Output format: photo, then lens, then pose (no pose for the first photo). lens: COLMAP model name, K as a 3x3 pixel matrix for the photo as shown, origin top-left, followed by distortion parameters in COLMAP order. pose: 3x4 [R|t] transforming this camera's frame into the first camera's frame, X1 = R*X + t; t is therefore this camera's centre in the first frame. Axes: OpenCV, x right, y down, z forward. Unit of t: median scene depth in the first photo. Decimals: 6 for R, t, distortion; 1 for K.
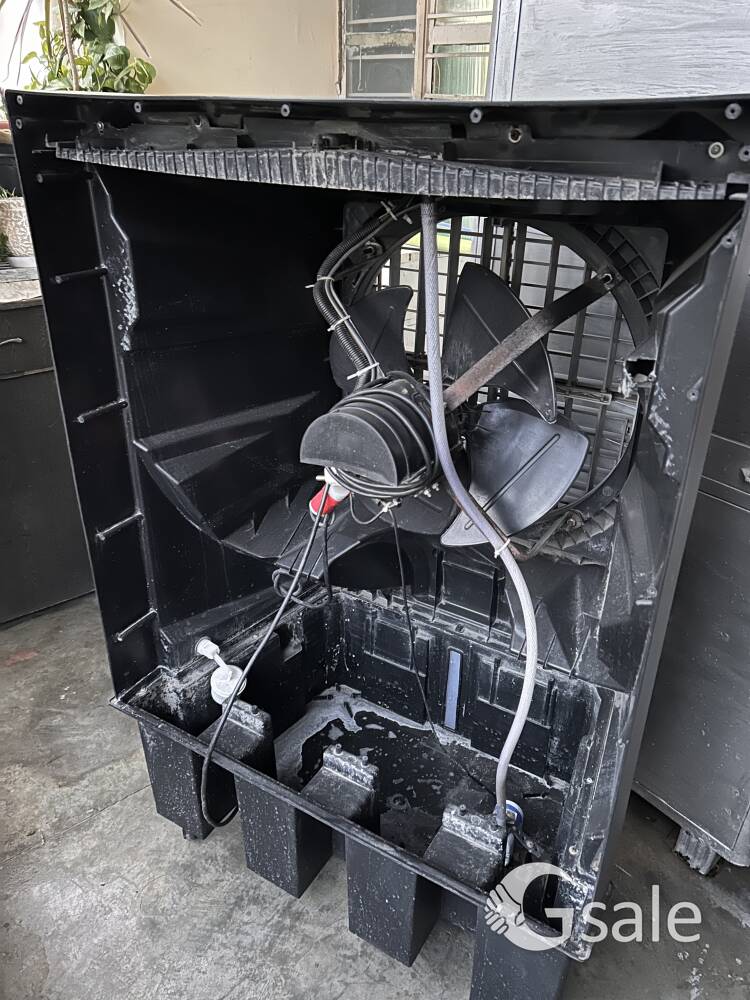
lens RADIAL K [[755.8, 0, 375.0], [0, 755.8, 500.0], [0, 0, 1]] dist [0.043208, -0.053953]
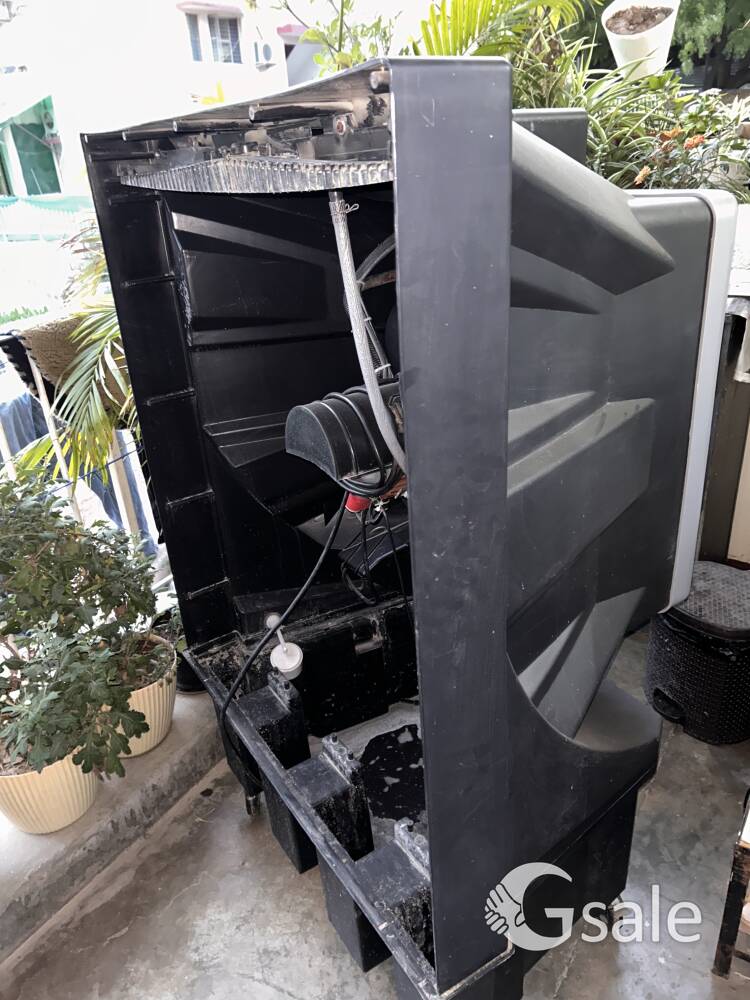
lens RADIAL K [[759.7, 0, 376.4], [0, 759.7, 506.6], [0, 0, 1]] dist [0.029508, -0.036598]
pose [[0.893333, 0.116939, -0.433915, 0.342148], [-0.125077, 0.992098, 0.009863, -0.000194], [0.431639, 0.045462, 0.900900, 0.065246]]
